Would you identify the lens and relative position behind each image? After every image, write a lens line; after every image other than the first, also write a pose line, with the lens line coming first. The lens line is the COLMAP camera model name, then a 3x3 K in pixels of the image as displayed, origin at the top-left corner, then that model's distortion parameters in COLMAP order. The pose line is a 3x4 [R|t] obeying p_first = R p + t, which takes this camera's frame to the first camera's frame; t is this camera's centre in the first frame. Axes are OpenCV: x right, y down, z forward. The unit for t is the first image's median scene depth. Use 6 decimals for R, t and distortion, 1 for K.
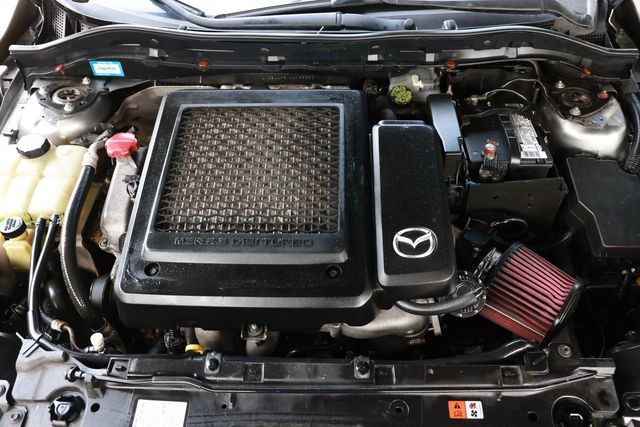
lens RADIAL K [[492.4, 0, 320.3], [0, 492.4, 215.3], [0, 0, 1]] dist [-0.056529, 0.015087]
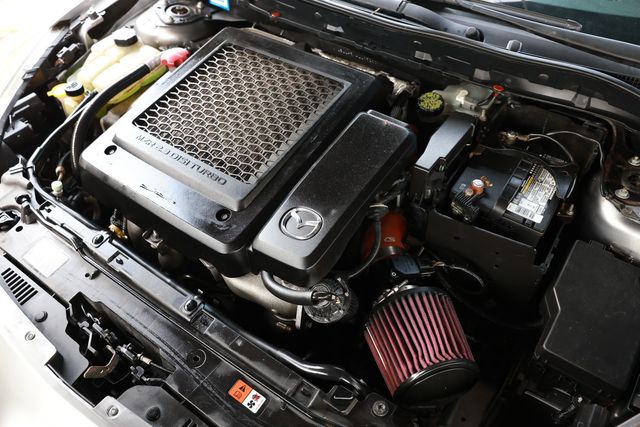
lens RADIAL K [[492.4, 0, 320.9], [0, 492.4, 211.7], [0, 0, 1]] dist [-0.056529, 0.015087]
pose [[0.829656, 0.412446, -0.376245, 0.443224], [-0.420302, 0.905031, 0.065303, -0.032695], [0.367447, 0.103957, 0.924216, 0.098205]]
